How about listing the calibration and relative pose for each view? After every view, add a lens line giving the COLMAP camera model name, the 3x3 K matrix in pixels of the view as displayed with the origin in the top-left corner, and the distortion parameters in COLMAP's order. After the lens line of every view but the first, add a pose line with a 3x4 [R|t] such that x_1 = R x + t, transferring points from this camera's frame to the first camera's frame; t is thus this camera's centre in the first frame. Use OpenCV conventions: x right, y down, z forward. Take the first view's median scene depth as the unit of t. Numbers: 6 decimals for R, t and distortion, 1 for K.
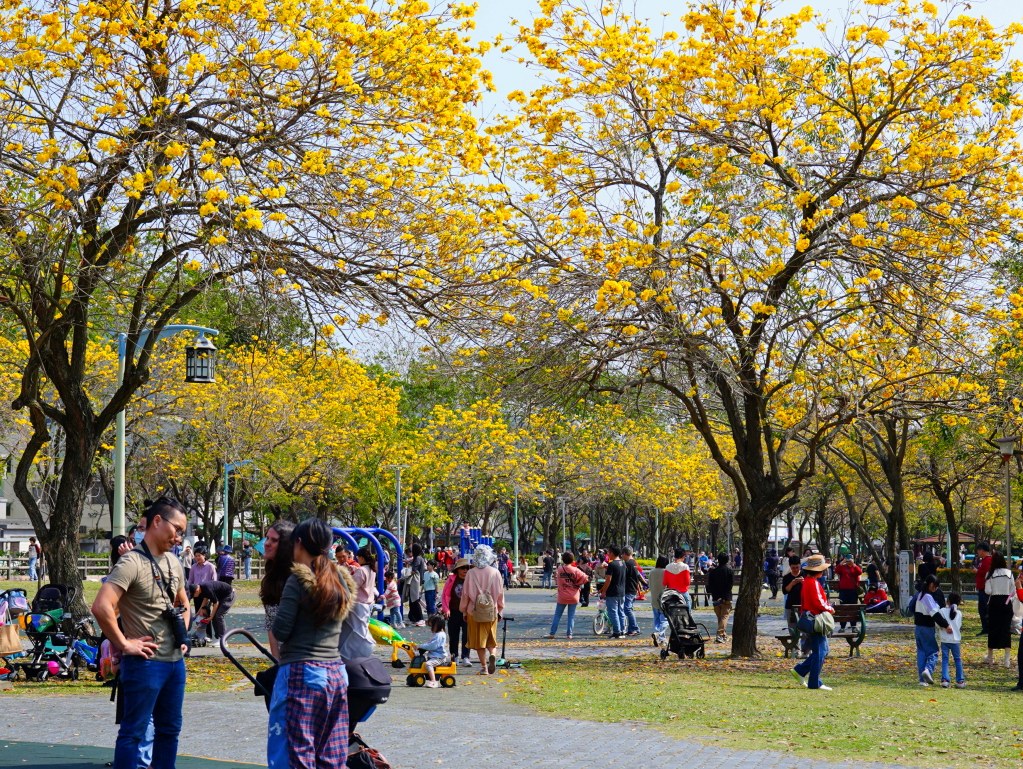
lens RADIAL K [[2350.6, 0, 511.5], [0, 2350.6, 384.5], [0, 0, 1]] dist [-0.047538, -0.328823]
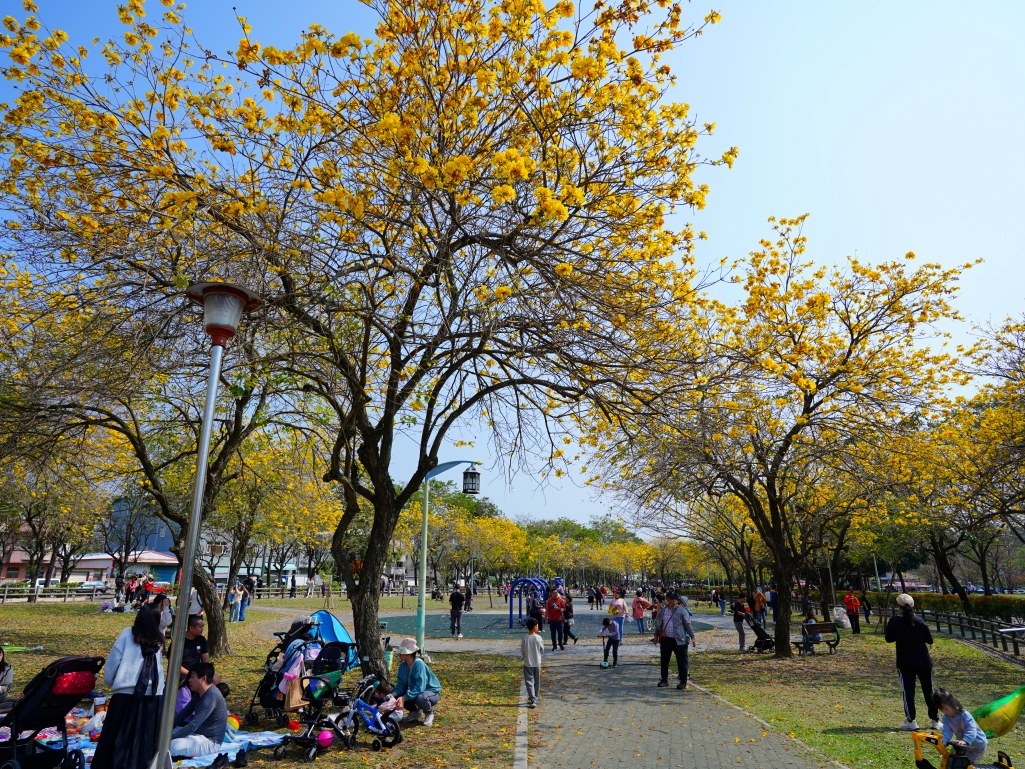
lens RADIAL K [[623.5, 0, 512.5], [0, 623.5, 384.5], [0, 0, 1]] dist [-0.048990, 0.000036]
pose [[0.998564, -0.016436, -0.050997, -0.094518], [0.003886, 0.971496, -0.237024, 0.036299], [0.053439, 0.236486, 0.970164, 0.654965]]
